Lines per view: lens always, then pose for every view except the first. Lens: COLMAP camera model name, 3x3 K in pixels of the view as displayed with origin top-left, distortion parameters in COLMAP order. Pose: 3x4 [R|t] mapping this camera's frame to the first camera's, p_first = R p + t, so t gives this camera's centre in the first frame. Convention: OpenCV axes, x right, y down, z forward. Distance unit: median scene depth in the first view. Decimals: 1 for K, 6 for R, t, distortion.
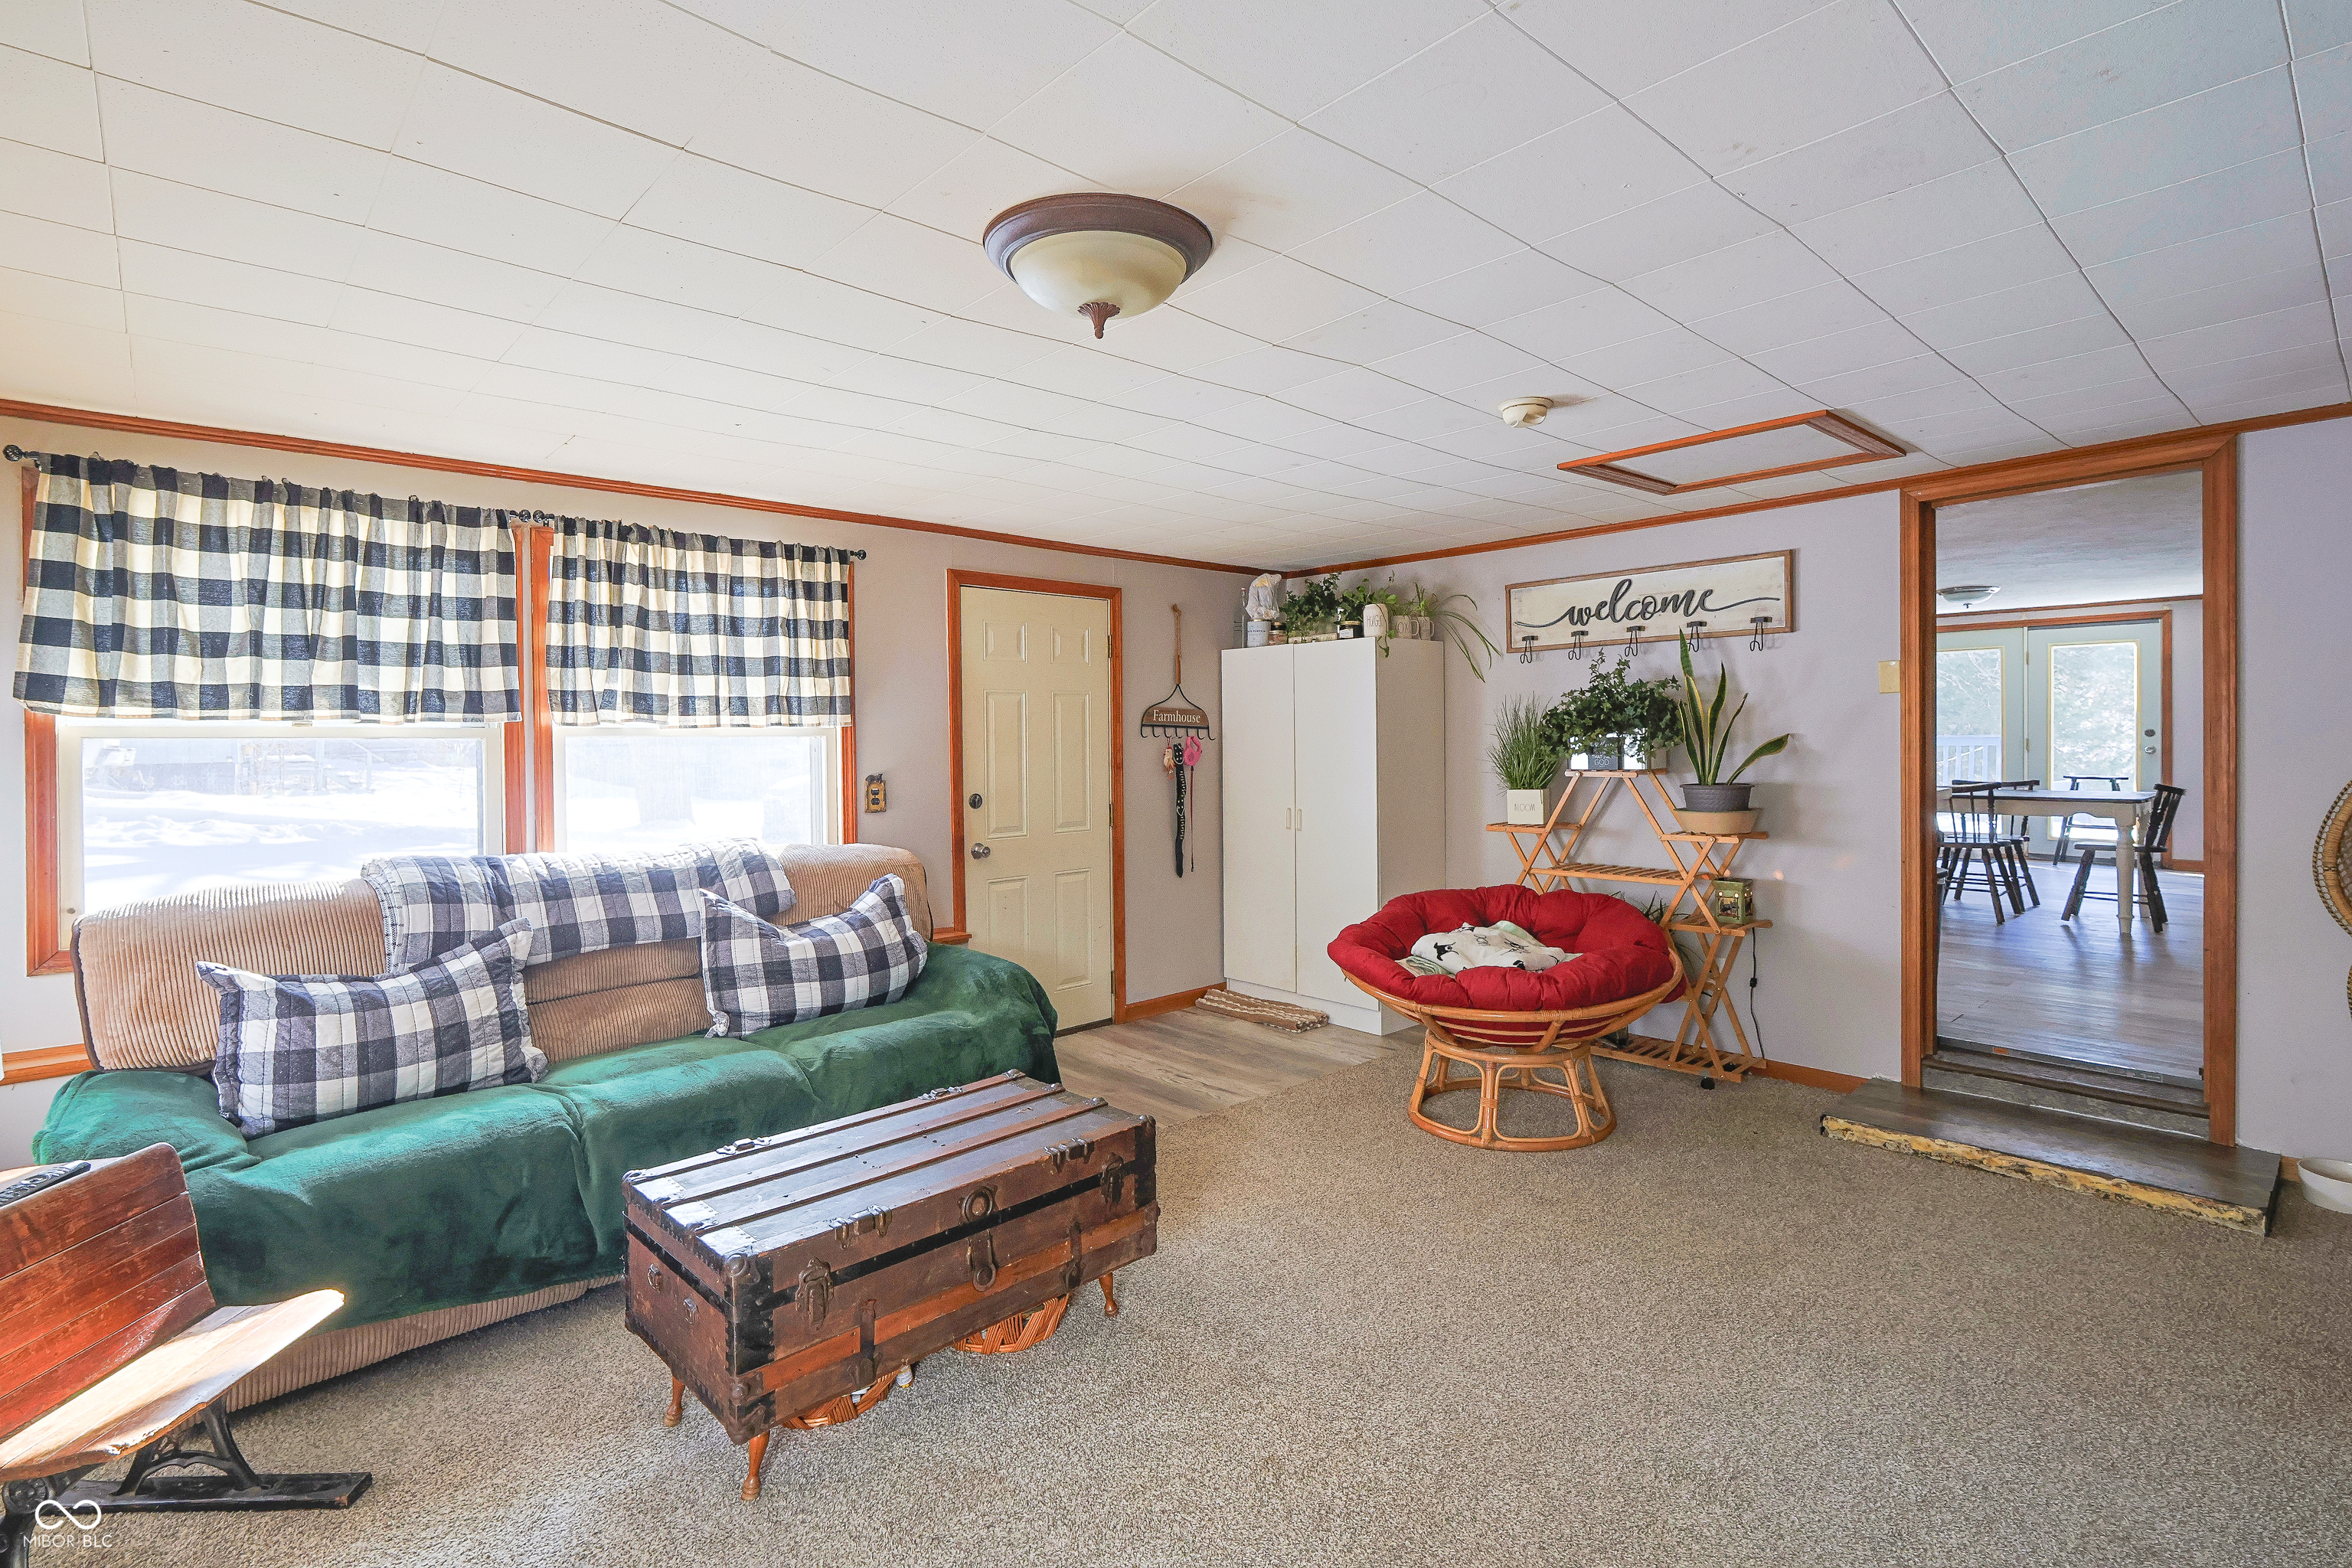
lens RADIAL K [[1116.3, 0, 1172.4], [0, 1116.3, 764.2], [0, 0, 1]] dist [0.000079, 0.001032]
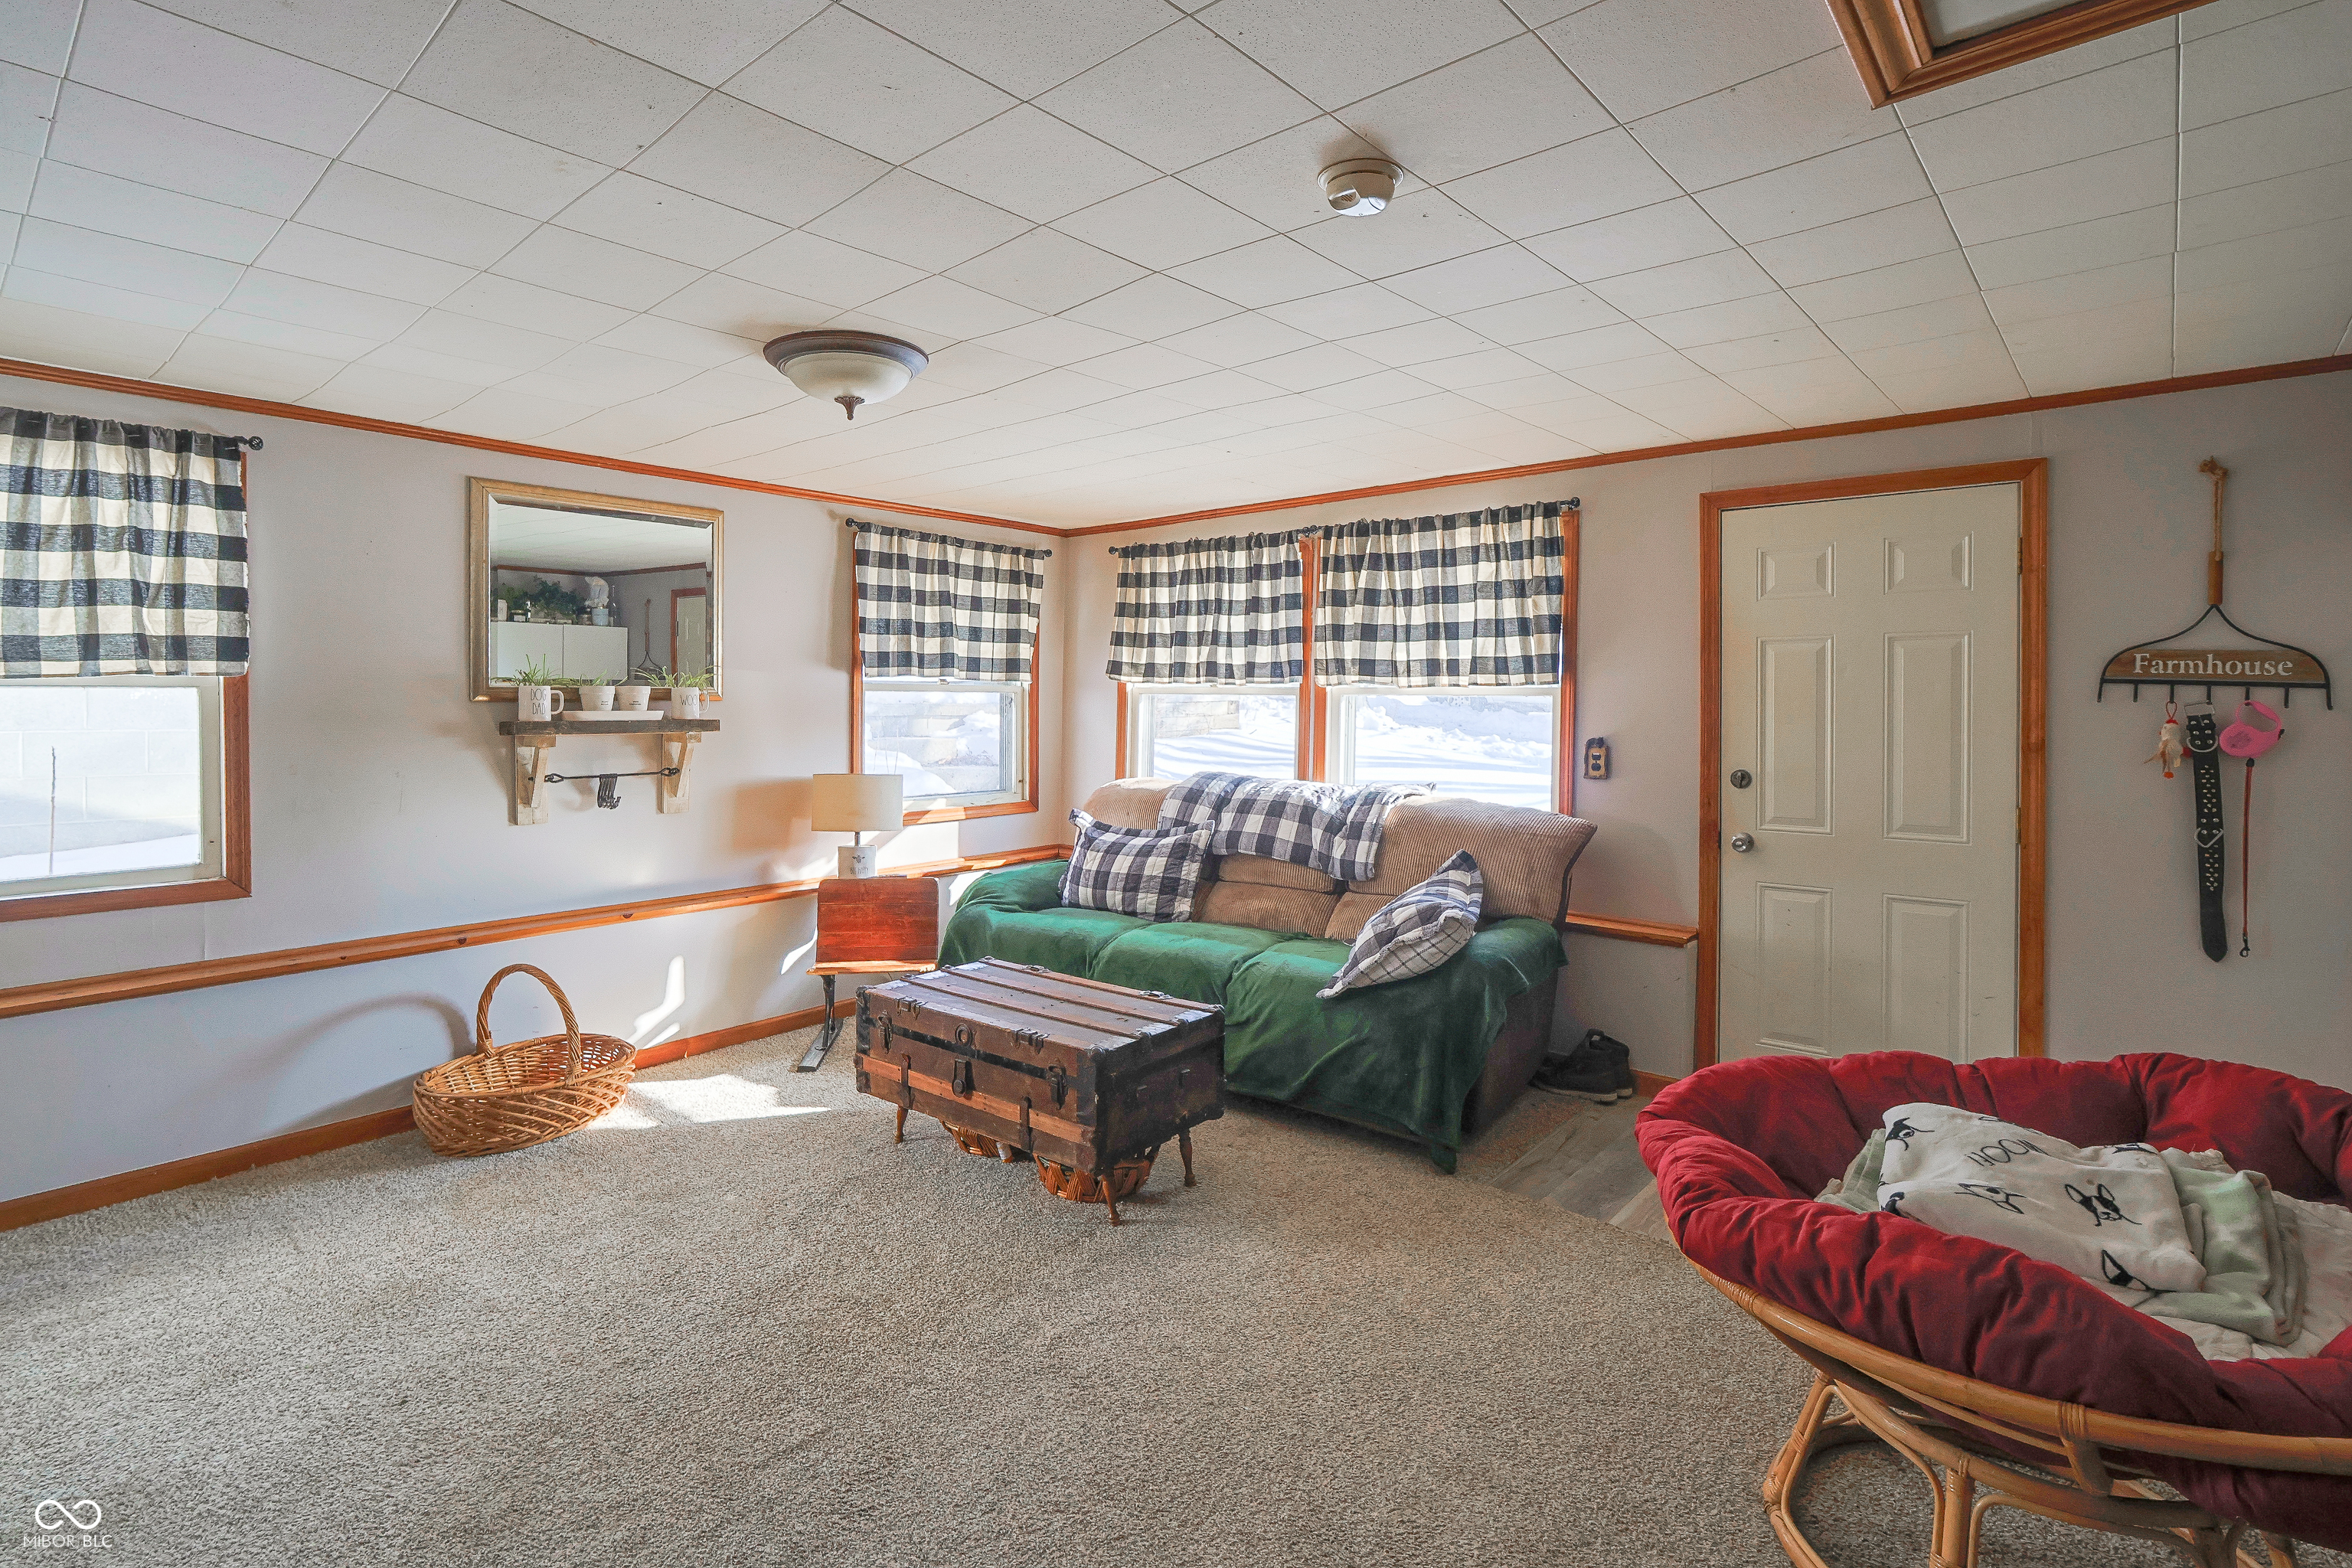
lens RADIAL K [[1145.2, 0, 1168.4], [0, 1145.2, 724.5], [0, 0, 1]] dist [-0.003415, 0.000385]
pose [[0.115269, 0.032974, -0.992787, 0.727997], [-0.028263, 0.999153, 0.029904, -0.023150], [0.992932, 0.024612, 0.116104, 0.627204]]
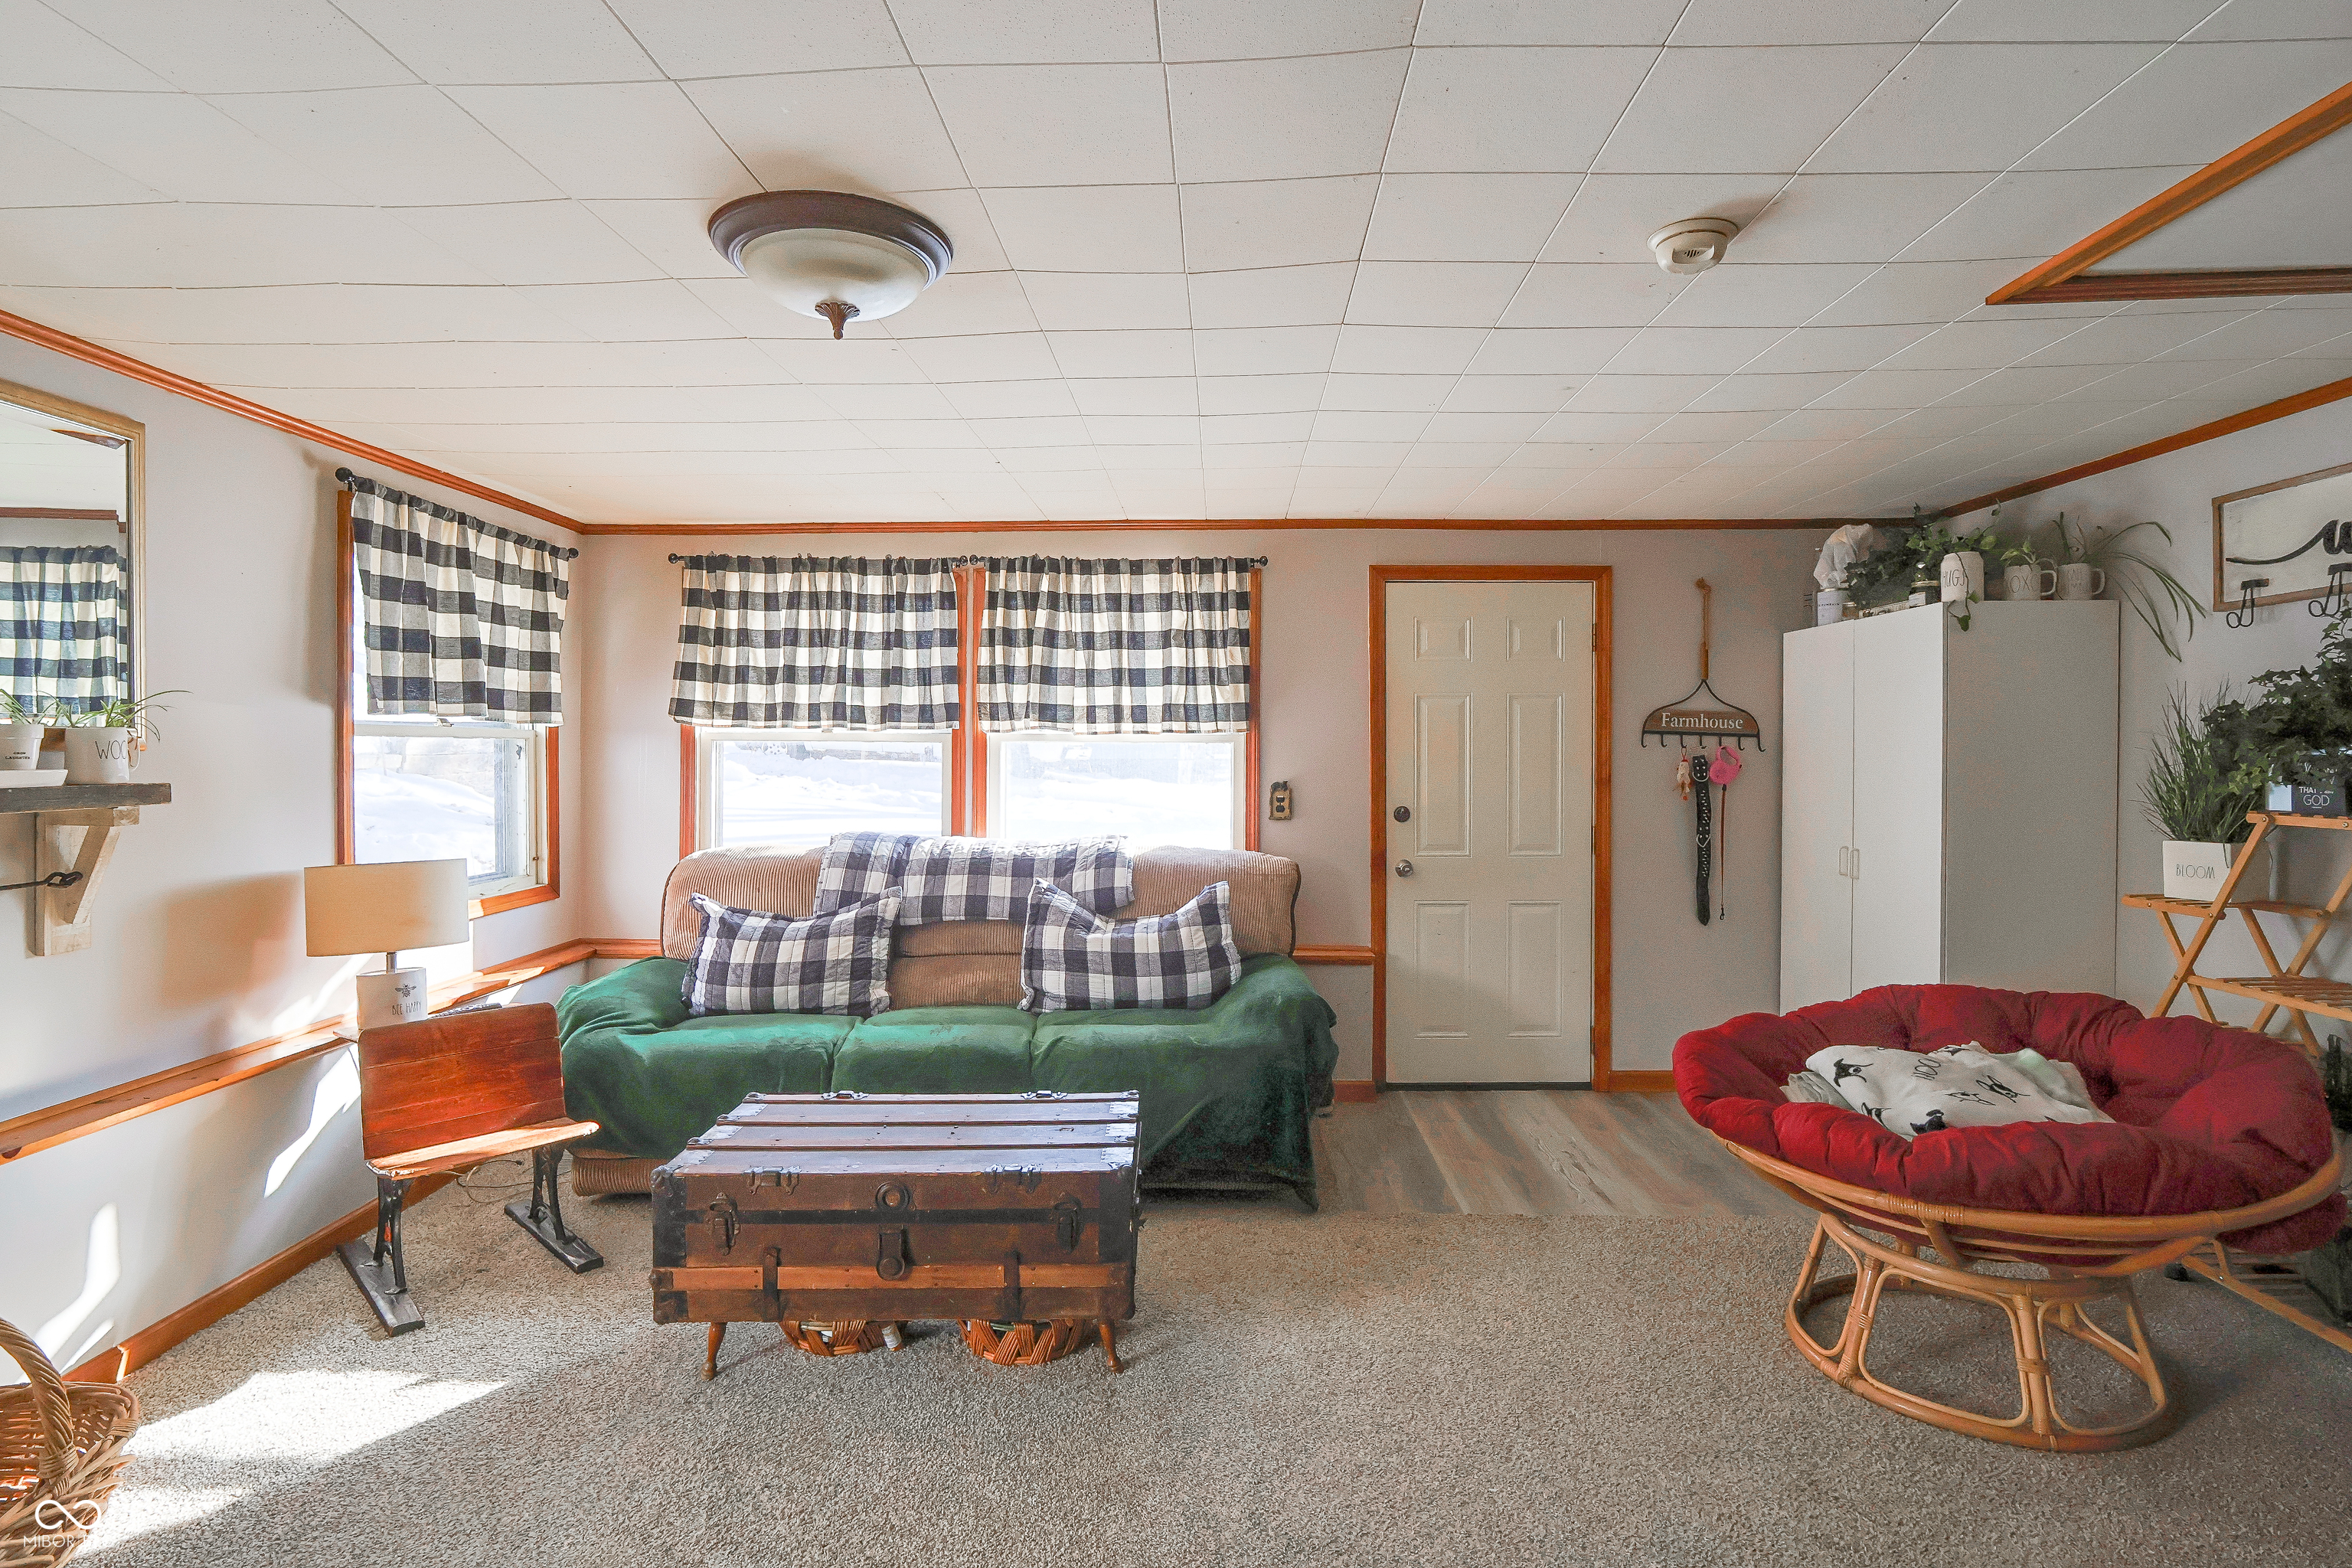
lens RADIAL K [[1139.0, 0, 1195.9], [0, 1139.0, 779.5], [0, 0, 1]] dist [-0.002503, 0.001074]
pose [[0.726119, 0.029779, -0.686923, 0.433710], [-0.024352, 0.999549, 0.017591, -0.010004], [0.687137, 0.003955, 0.726517, 0.248325]]
